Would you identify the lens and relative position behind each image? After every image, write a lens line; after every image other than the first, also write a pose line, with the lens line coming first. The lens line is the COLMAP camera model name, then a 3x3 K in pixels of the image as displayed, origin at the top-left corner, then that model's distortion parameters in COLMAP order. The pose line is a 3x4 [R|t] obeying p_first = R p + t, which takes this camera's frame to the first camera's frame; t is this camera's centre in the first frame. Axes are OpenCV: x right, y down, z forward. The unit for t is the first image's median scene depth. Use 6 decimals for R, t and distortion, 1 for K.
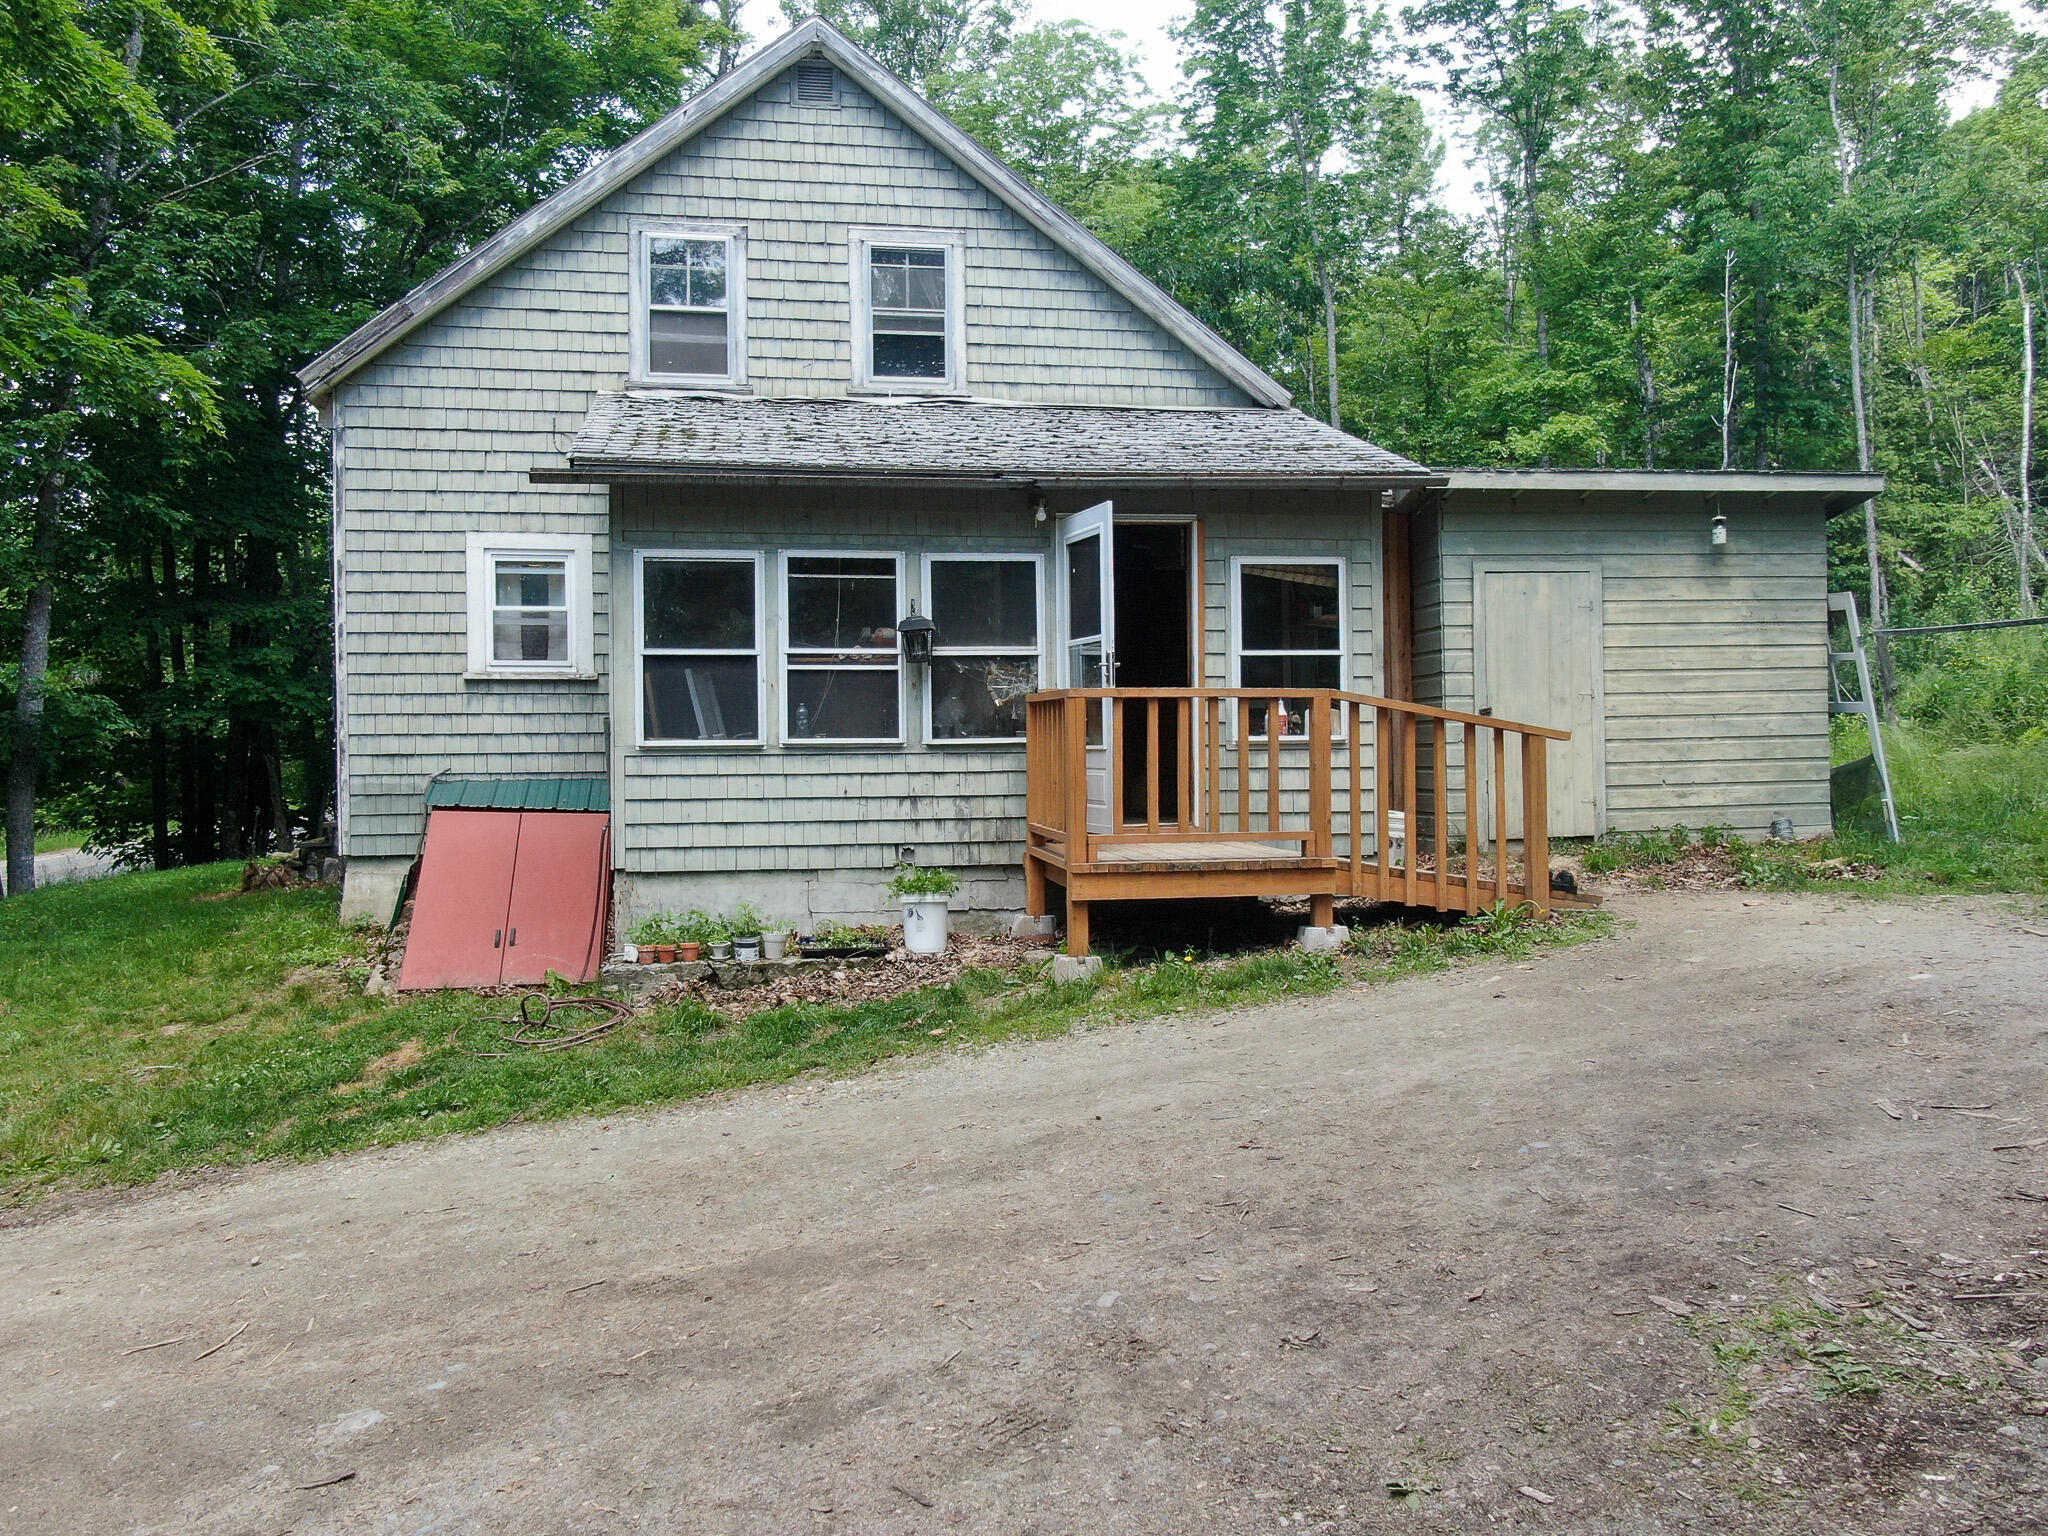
lens RADIAL K [[1591.0, 0, 1024.0], [0, 1591.0, 768.0], [0, 0, 1]] dist [-0.029098, 0.012716]
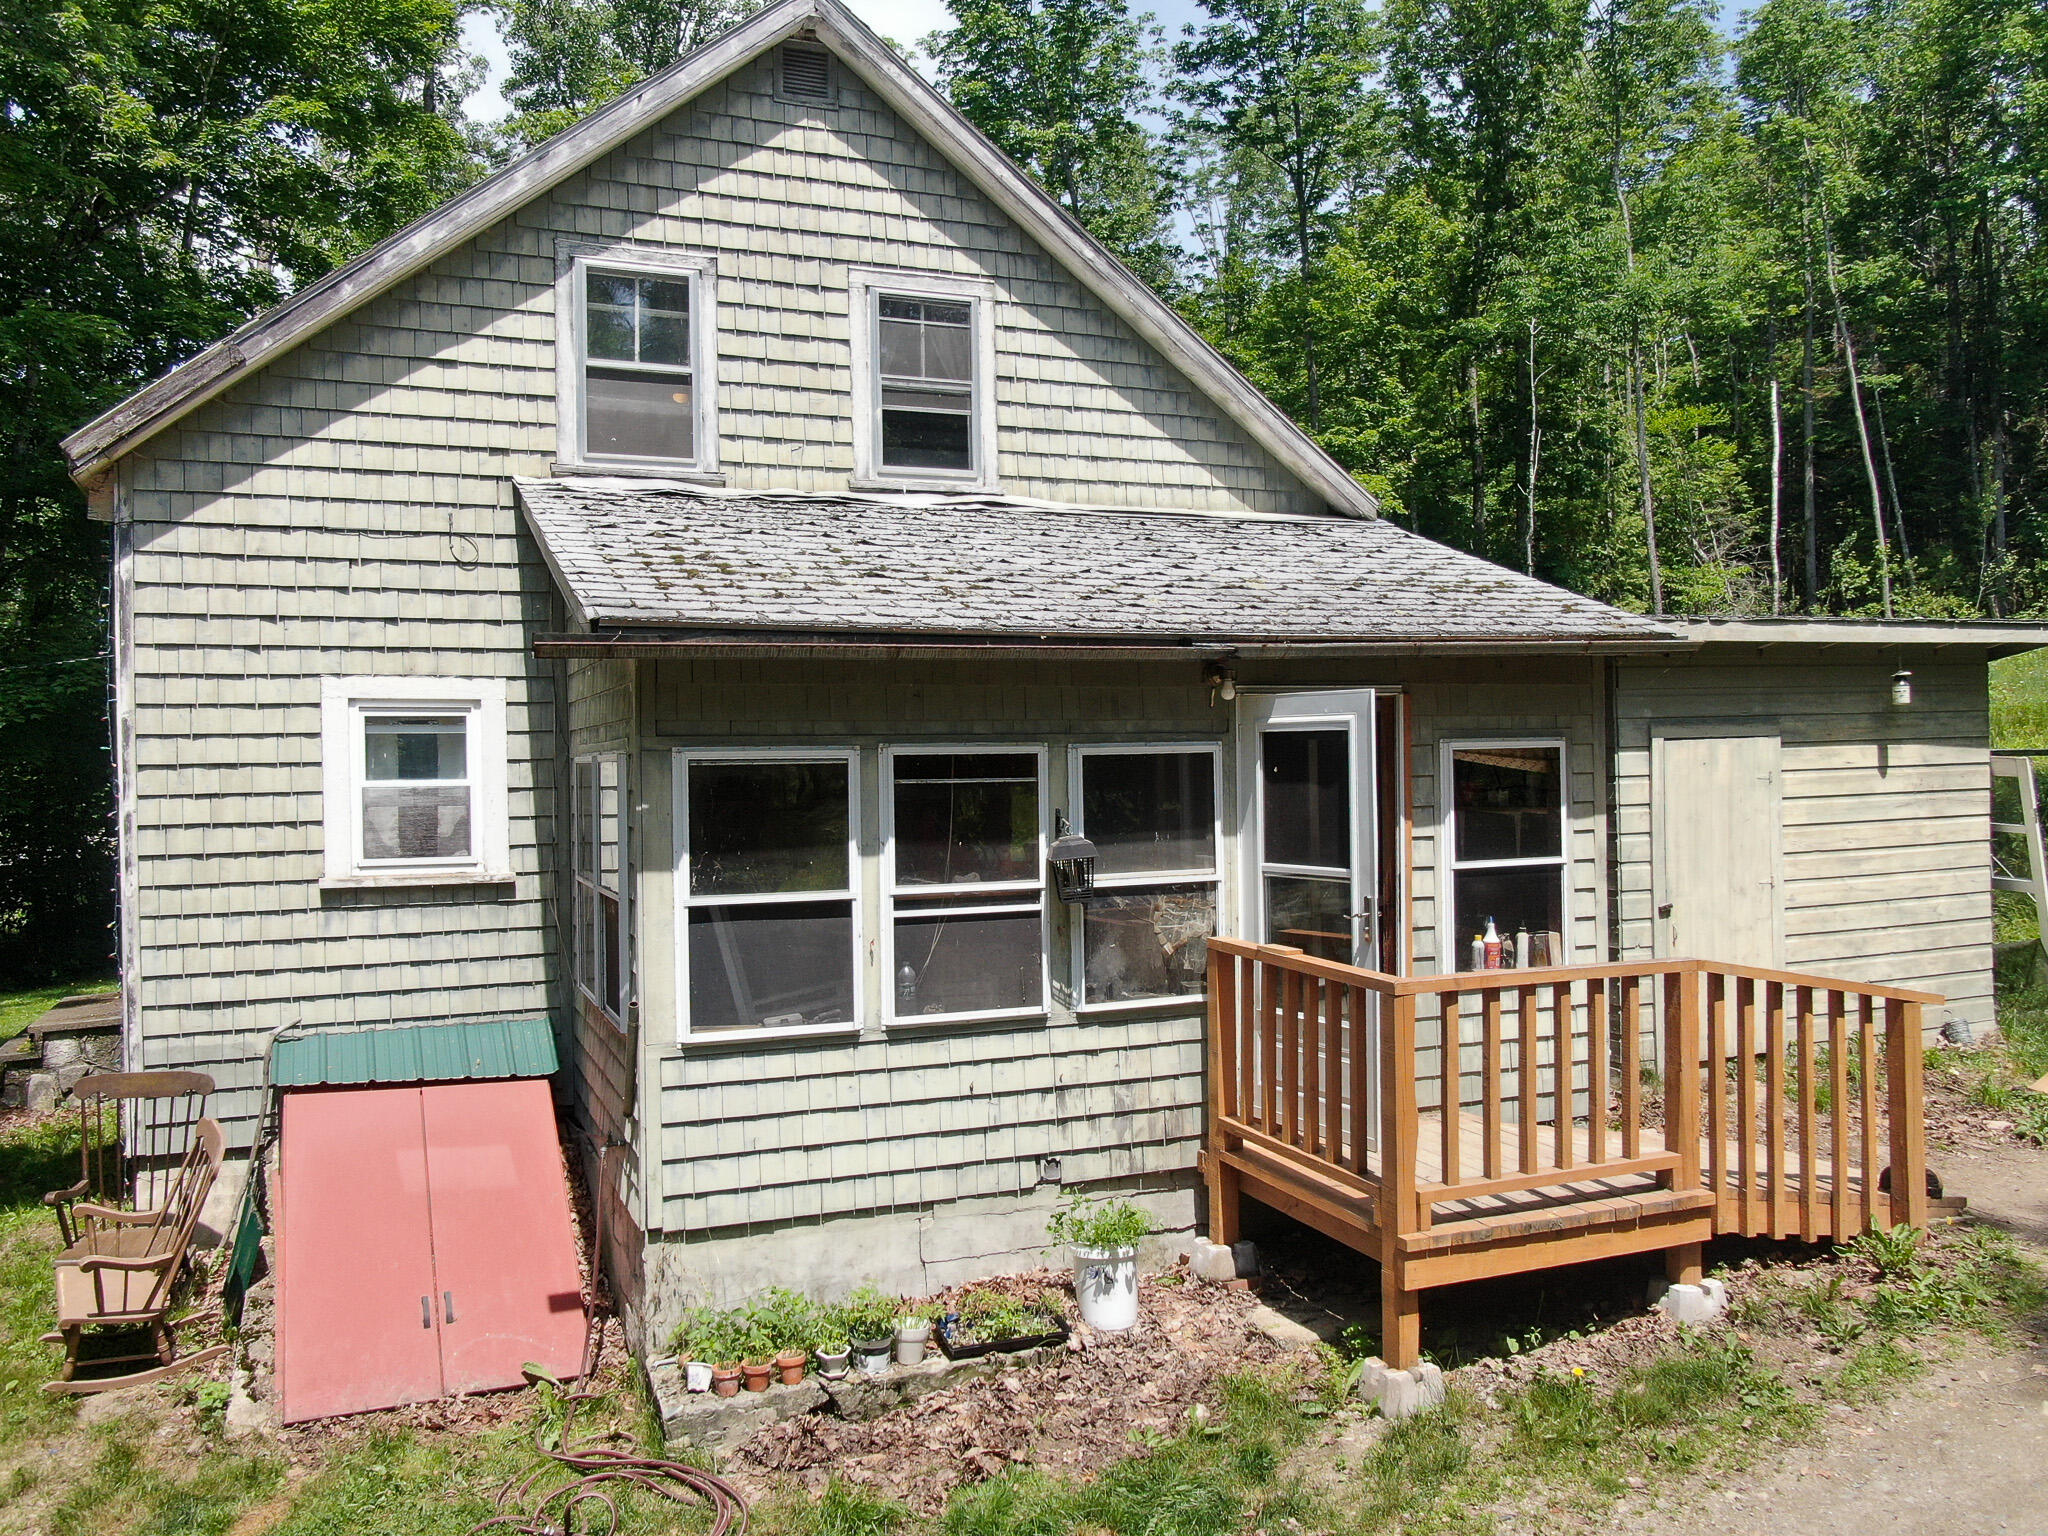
lens RADIAL K [[1591.0, 0, 1024.0], [0, 1591.0, 768.0], [0, 0, 1]] dist [-0.029098, 0.012716]
pose [[0.977370, -0.005798, 0.211457, -0.199264], [0.007915, 0.999927, -0.009168, -0.100315], [-0.211389, 0.010635, 0.977344, 0.260616]]
